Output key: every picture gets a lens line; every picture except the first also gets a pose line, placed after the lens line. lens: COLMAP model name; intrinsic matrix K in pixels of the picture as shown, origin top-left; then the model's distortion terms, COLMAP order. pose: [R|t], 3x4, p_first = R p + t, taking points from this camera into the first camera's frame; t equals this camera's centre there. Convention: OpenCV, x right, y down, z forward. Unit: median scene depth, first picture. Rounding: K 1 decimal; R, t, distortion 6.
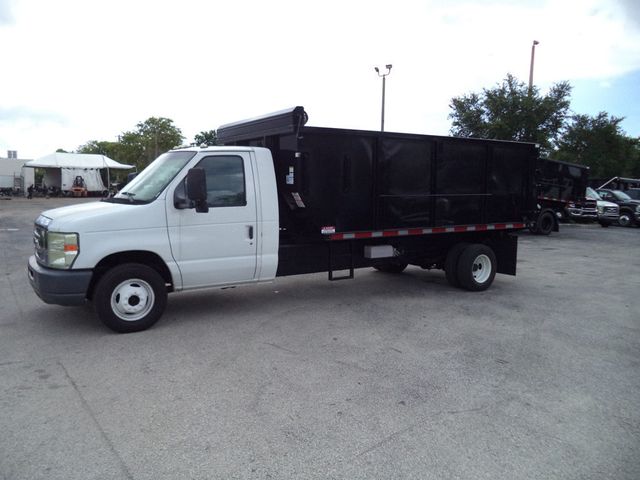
lens RADIAL K [[527.3, 0, 321.2], [0, 527.3, 235.3], [0, 0, 1]] dist [-0.016595, -0.022295]
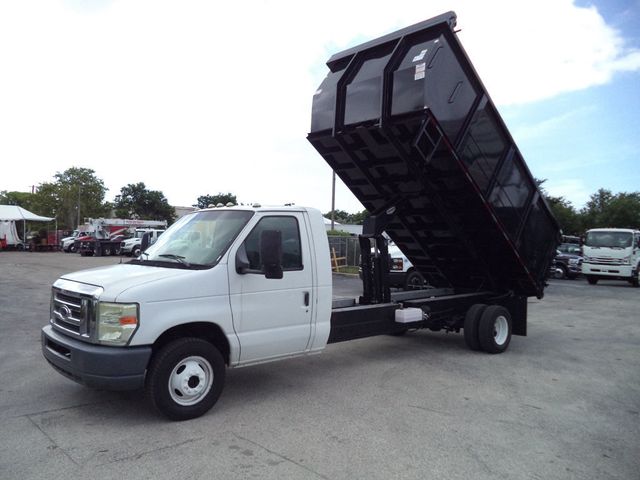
lens RADIAL K [[527.3, 0, 324.2], [0, 527.3, 238.0], [0, 0, 1]] dist [-0.016595, -0.022295]
pose [[0.987498, 0.009961, 0.157316, -0.244442], [0.005514, 0.995207, -0.097631, -0.020803], [-0.157534, 0.097278, 0.982711, 0.071399]]
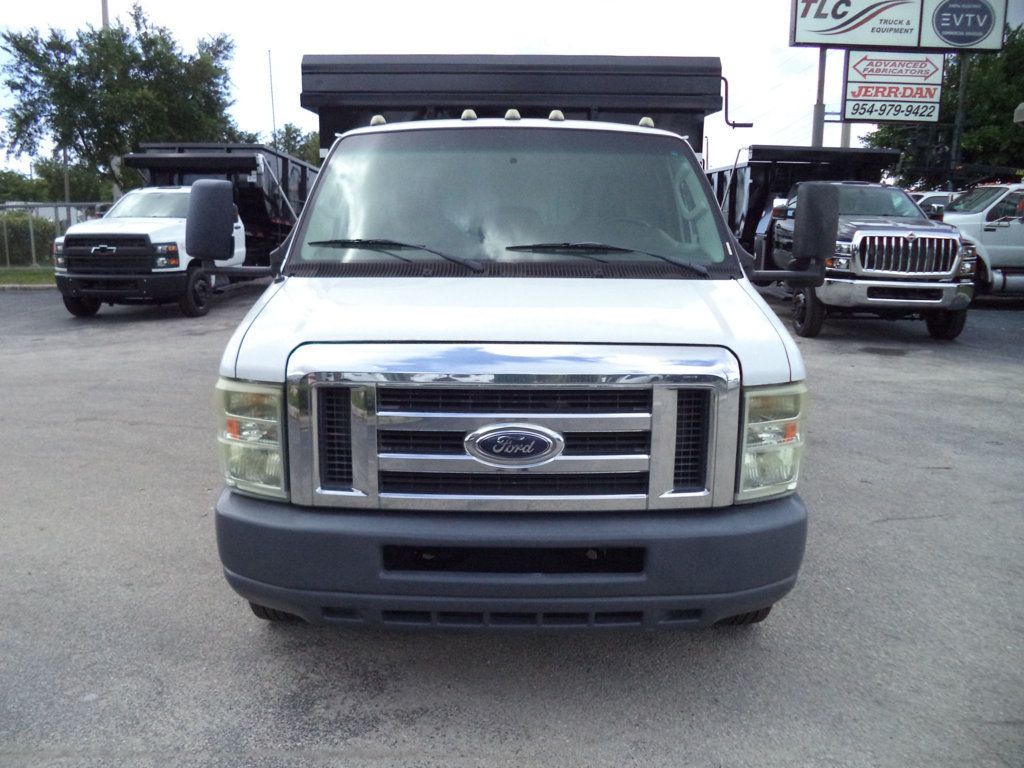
lens RADIAL K [[843.7, 0, 514.6], [0, 843.7, 415.7], [0, 0, 1]] dist [-0.016595, -0.022295]
pose [[0.529522, -0.193612, 0.825906, -0.838715], [0.073668, 0.980423, 0.182602, -0.075299], [-0.845091, -0.035849, 0.533419, 0.728991]]
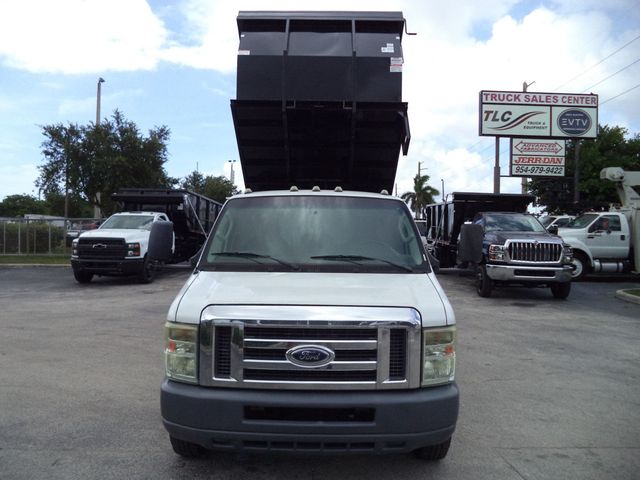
lens RADIAL K [[527.3, 0, 318.3], [0, 527.3, 234.6], [0, 0, 1]] dist [-0.016595, -0.022295]
pose [[0.548767, -0.016771, 0.835807, -0.934975], [0.069370, 0.997264, -0.025535, -0.092809], [-0.833092, 0.071993, 0.548429, 0.644035]]
